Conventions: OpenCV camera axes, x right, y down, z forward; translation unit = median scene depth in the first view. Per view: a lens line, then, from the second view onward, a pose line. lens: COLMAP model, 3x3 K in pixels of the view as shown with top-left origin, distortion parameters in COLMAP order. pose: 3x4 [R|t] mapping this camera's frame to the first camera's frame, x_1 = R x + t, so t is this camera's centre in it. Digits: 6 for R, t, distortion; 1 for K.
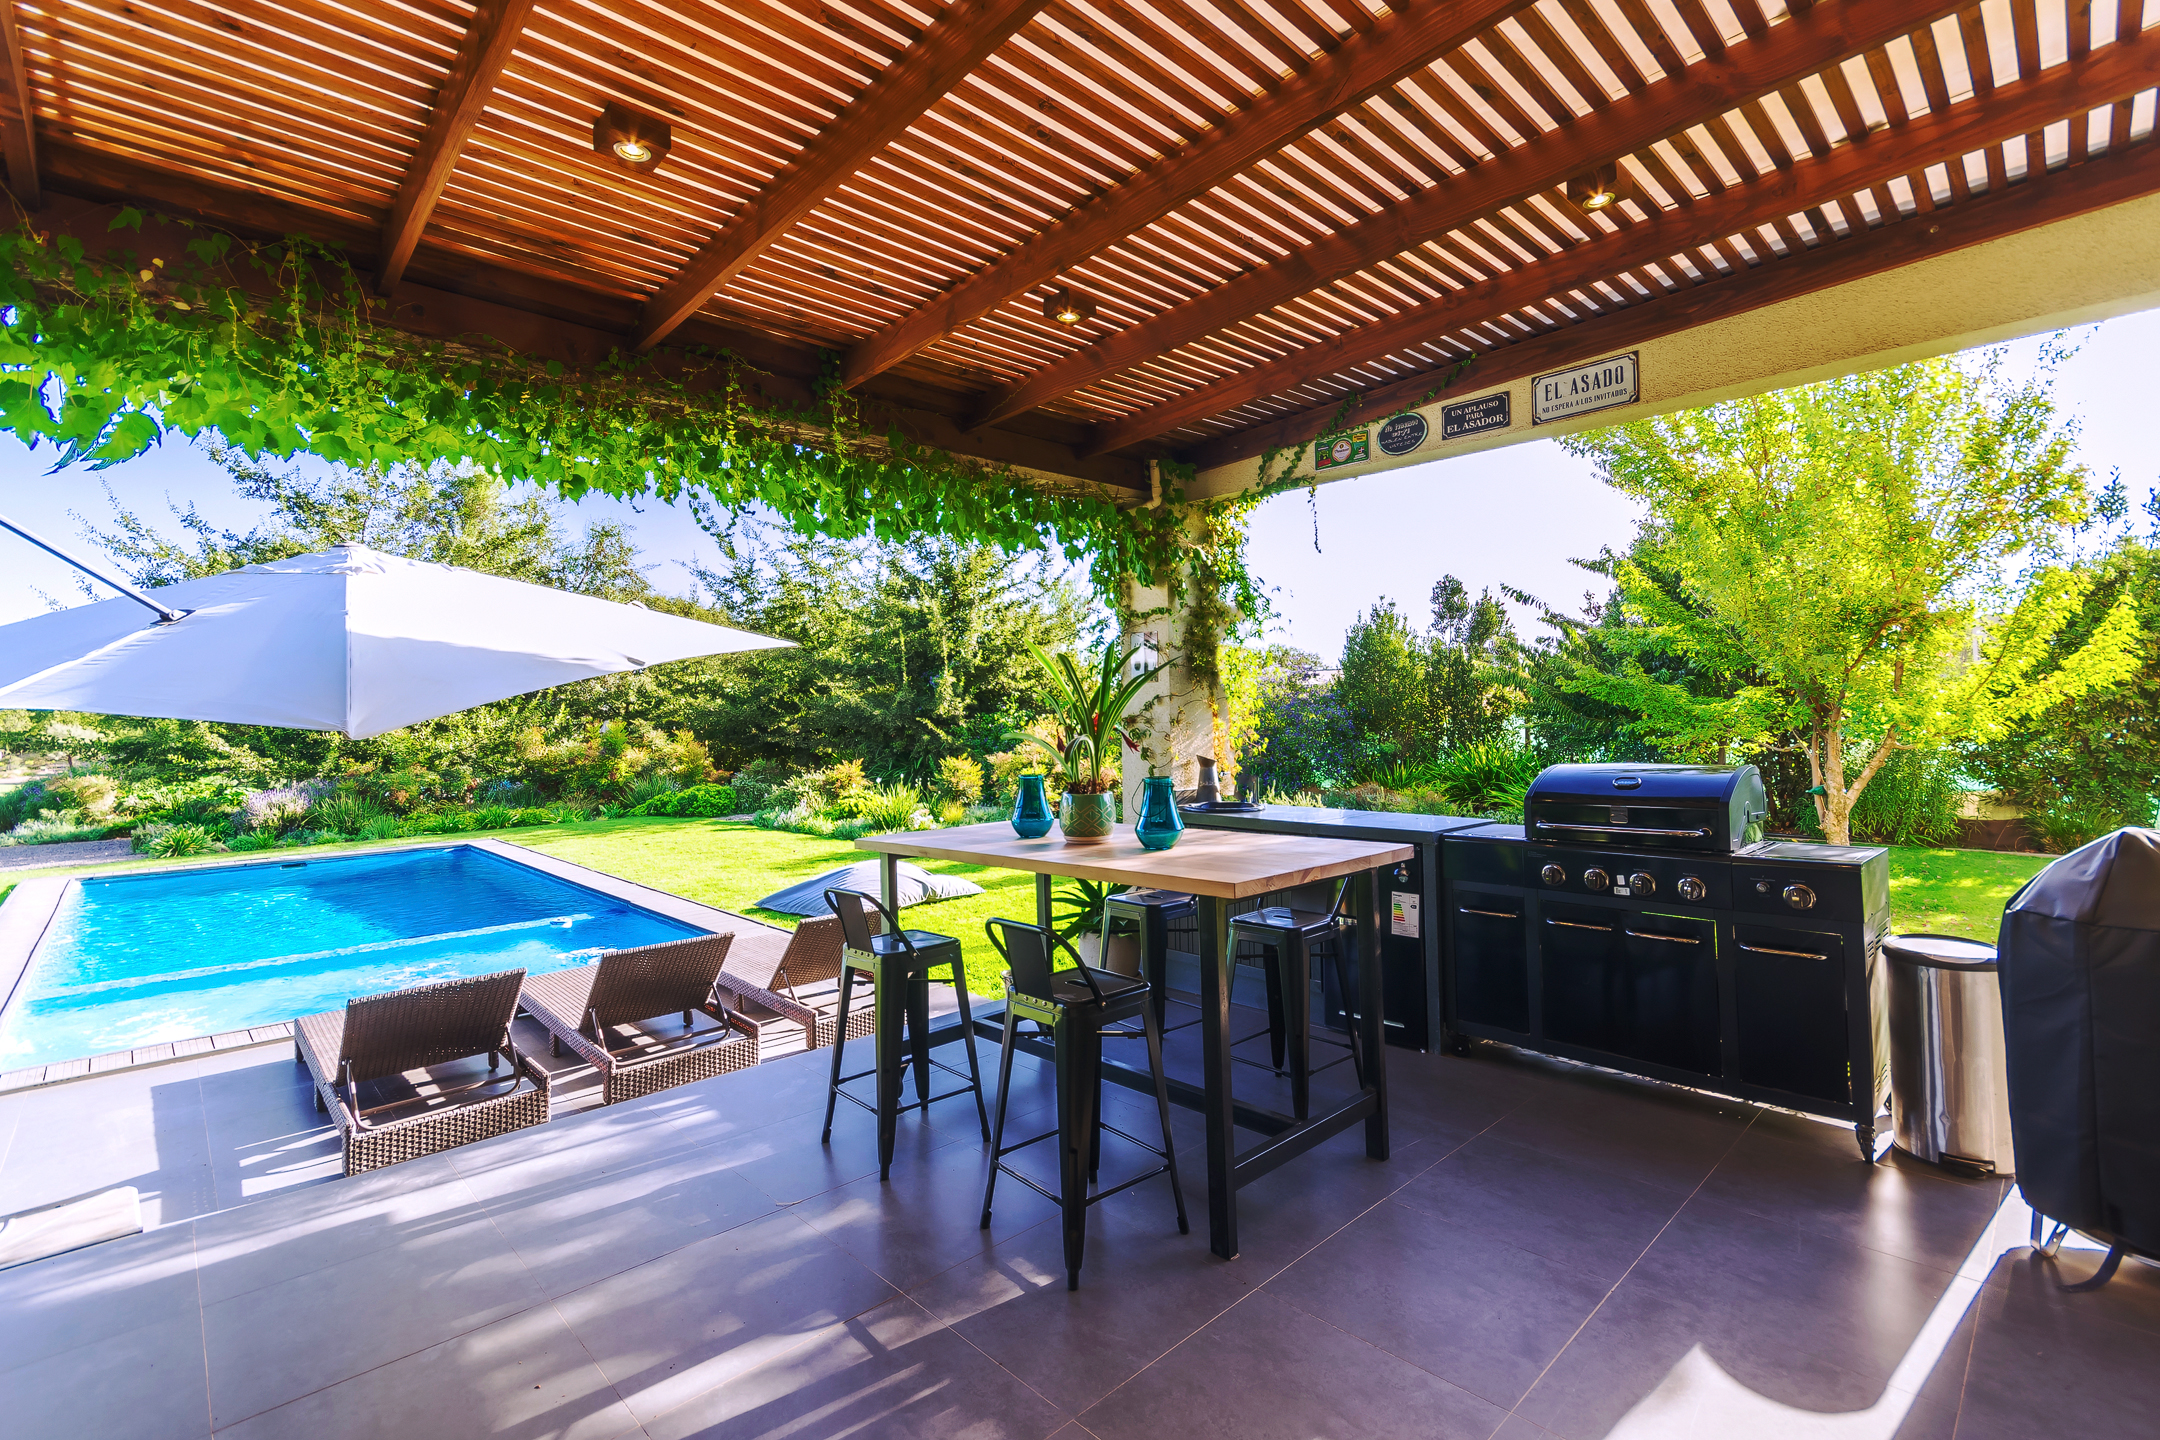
lens RADIAL K [[966.4, 0, 1080.8], [0, 966.4, 708.2], [0, 0, 1]] dist [0.005598, 0.000427]
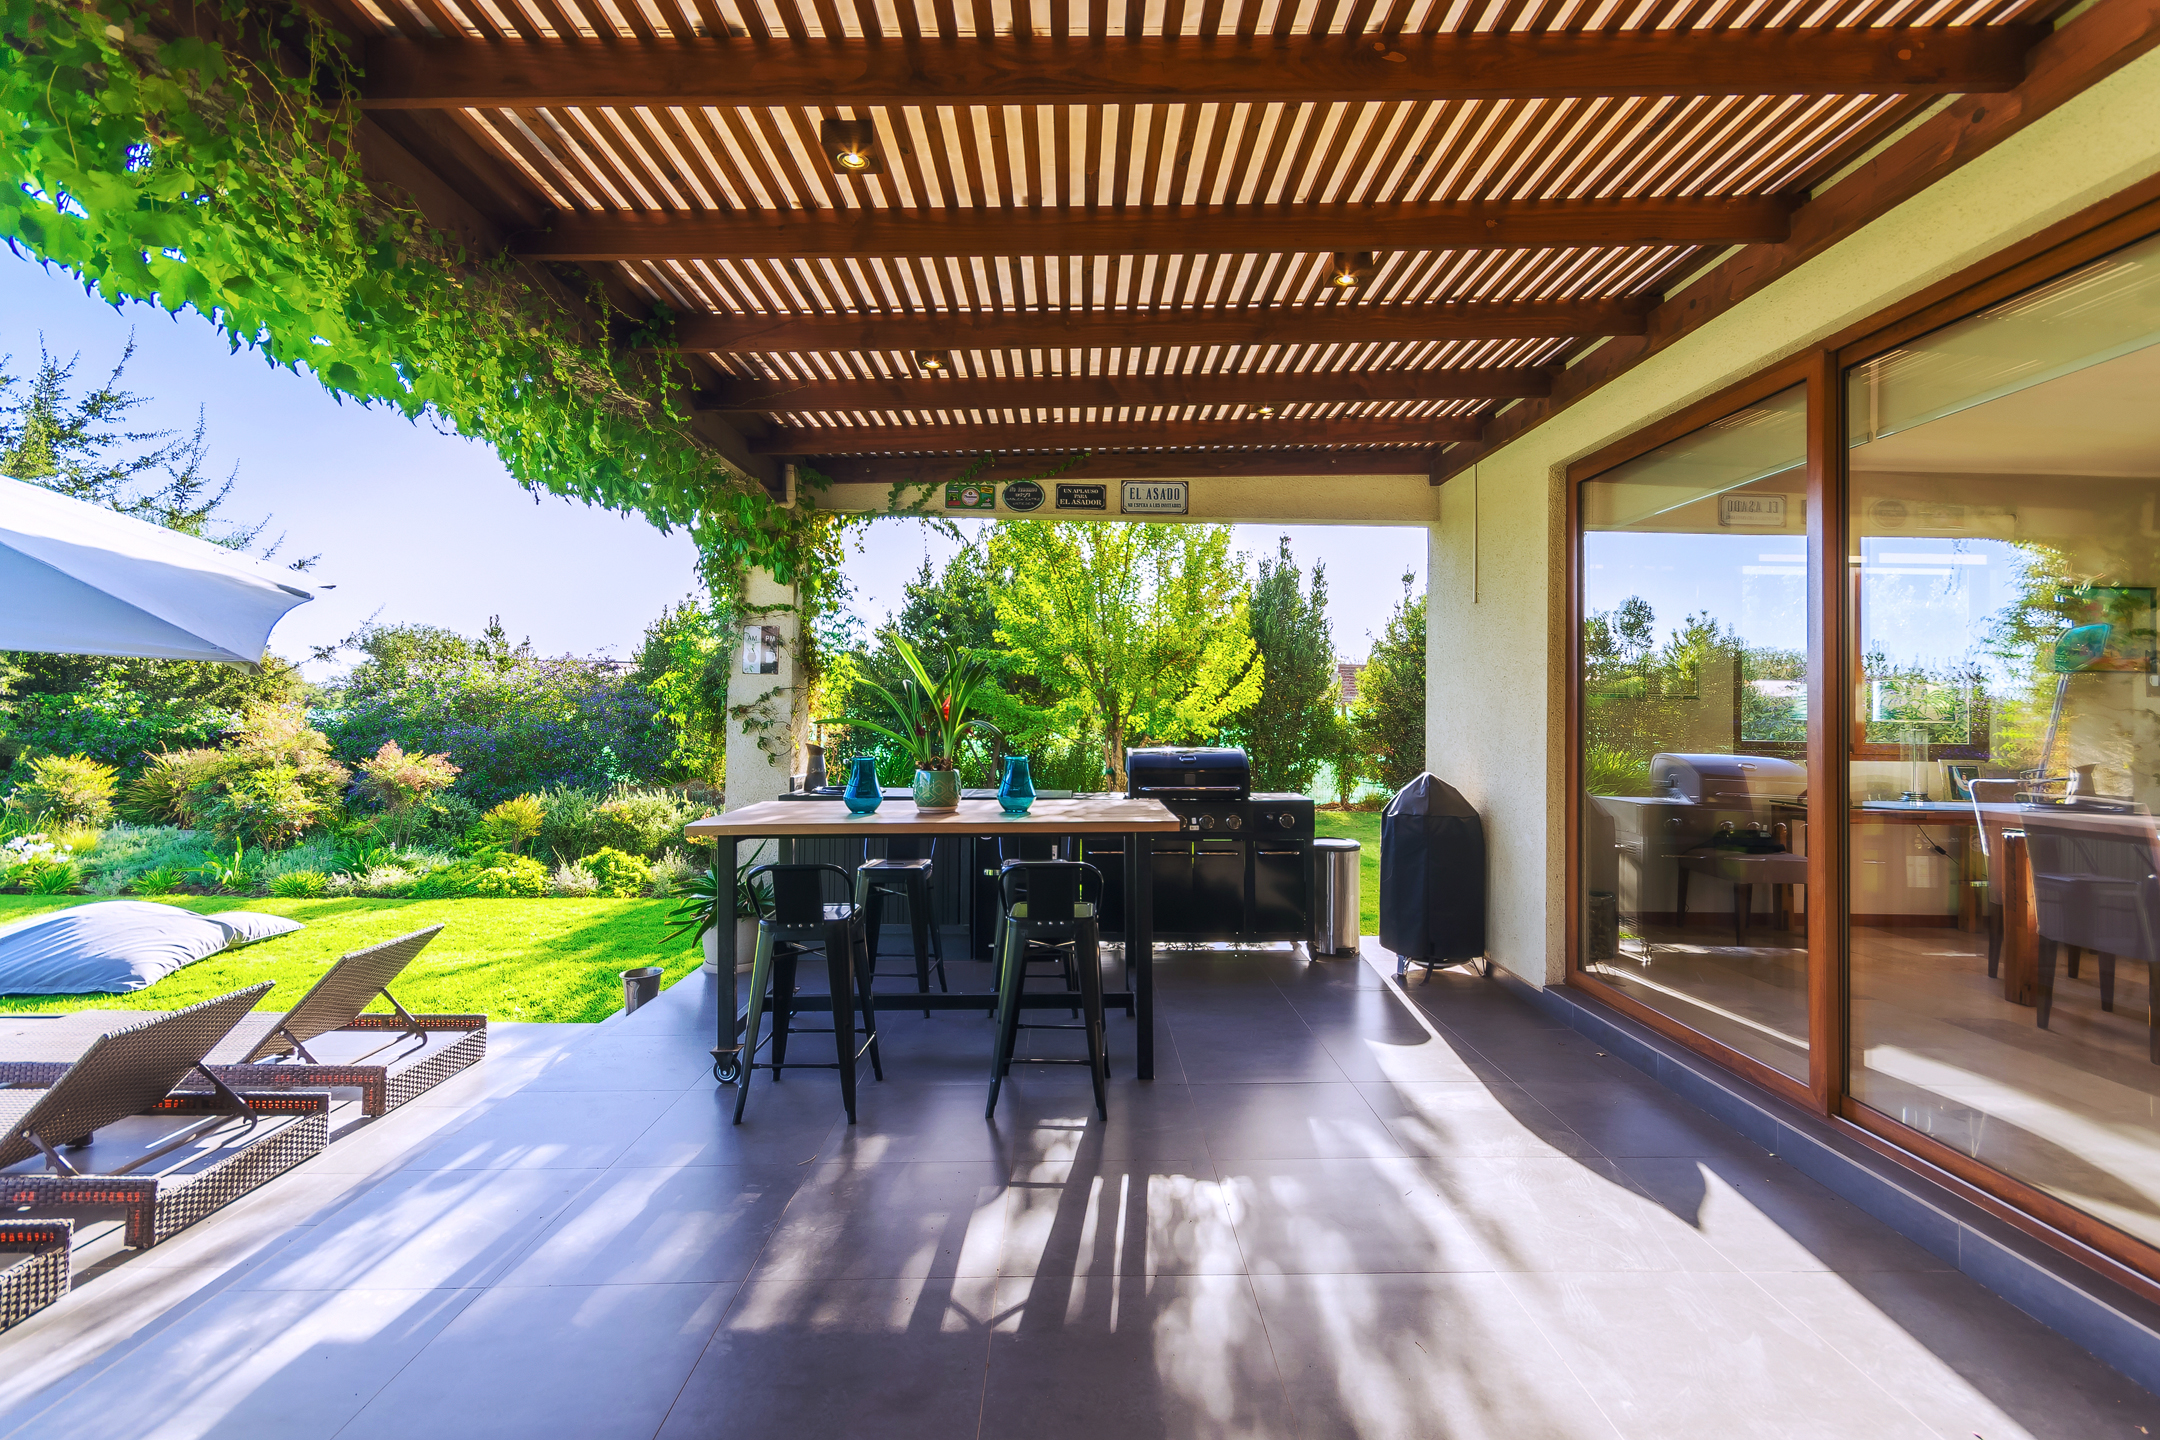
lens RADIAL K [[966.4, 0, 1086.4], [0, 966.4, 718.3], [0, 0, 1]] dist [0.005598, 0.000427]
pose [[0.684030, 0.021792, 0.729128, -0.565181], [-0.029224, 0.999570, -0.002460, 0.016106], [-0.728868, -0.019625, 0.684373, 0.044820]]
